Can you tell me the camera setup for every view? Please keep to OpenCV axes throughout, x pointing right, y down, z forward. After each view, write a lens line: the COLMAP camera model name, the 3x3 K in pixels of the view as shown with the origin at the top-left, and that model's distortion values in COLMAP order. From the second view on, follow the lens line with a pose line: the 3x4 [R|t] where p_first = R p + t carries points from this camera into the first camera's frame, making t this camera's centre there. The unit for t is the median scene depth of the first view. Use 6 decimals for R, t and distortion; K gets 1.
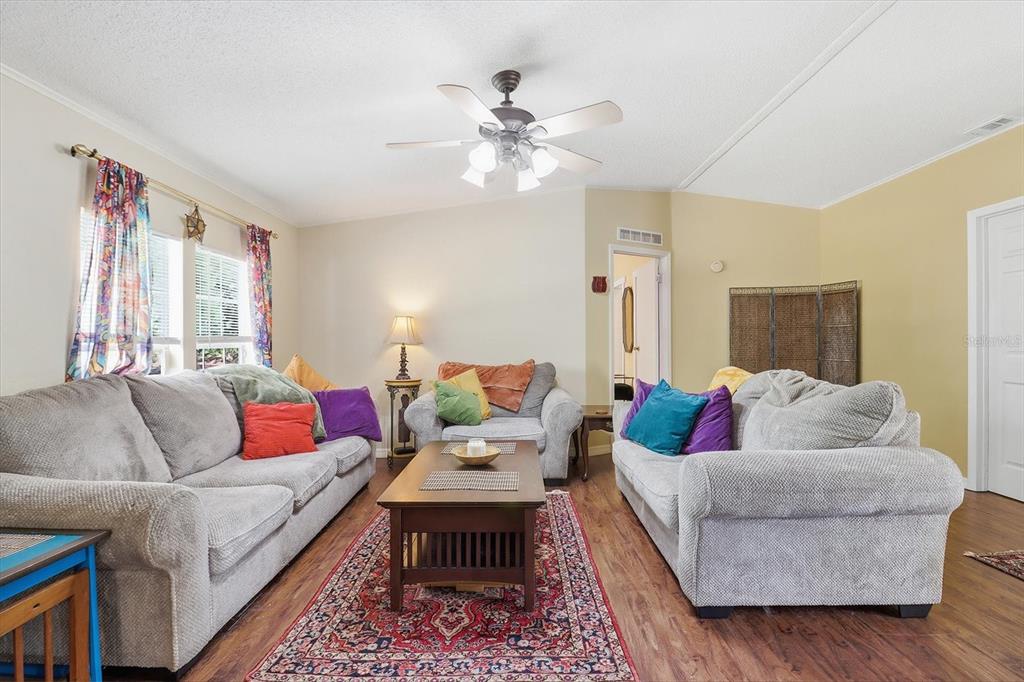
lens RADIAL K [[485.8, 0, 515.0], [0, 485.8, 340.8], [0, 0, 1]] dist [0.000776, -0.009977]
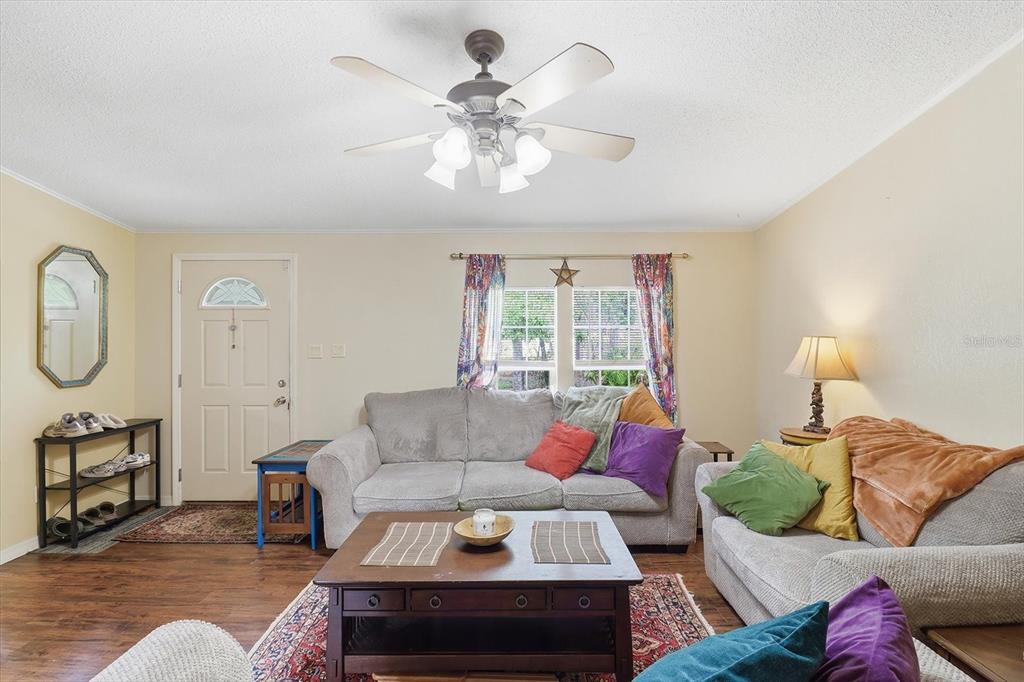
lens RADIAL K [[479.2, 0, 512.7], [0, 479.2, 333.9], [0, 0, 1]] dist [-0.001943, -0.009991]
pose [[0.001246, -0.006446, -0.999978, 0.834619], [0.002446, 0.999976, -0.006443, -0.102400], [0.999996, -0.002437, 0.001262, 1.209454]]
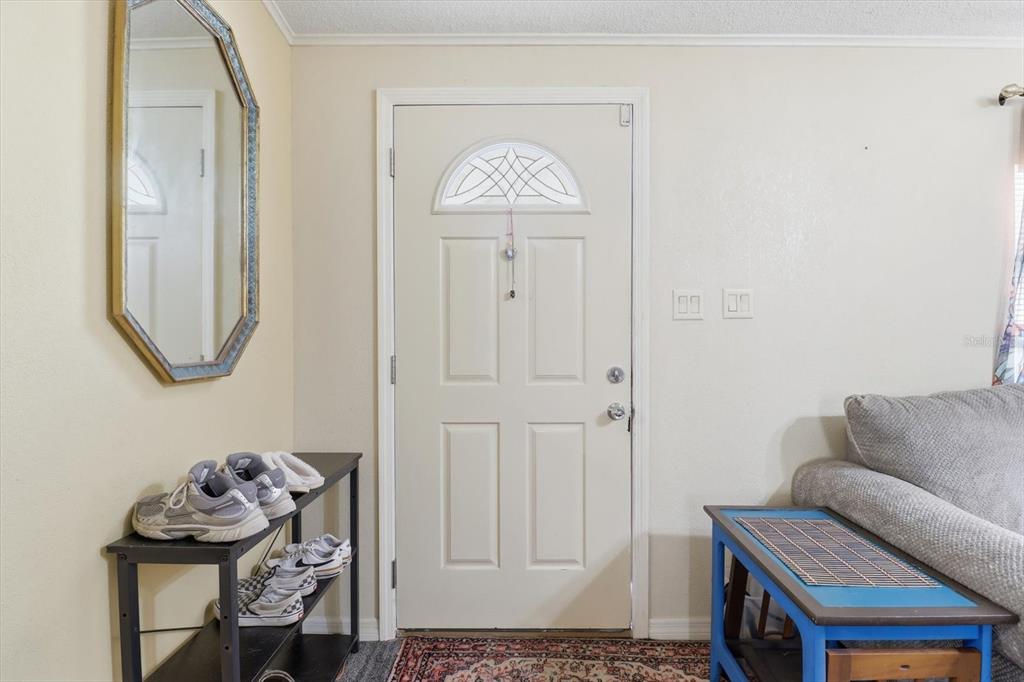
lens RADIAL K [[485.8, 0, 515.0], [0, 485.8, 340.8], [0, 0, 1]] dist [0.000776, -0.009977]
pose [[-0.009653, 0.009865, -0.999905, -0.110598], [0.002590, 0.999948, 0.009841, 0.000199], [0.999950, -0.002495, -0.009678, 0.198348]]
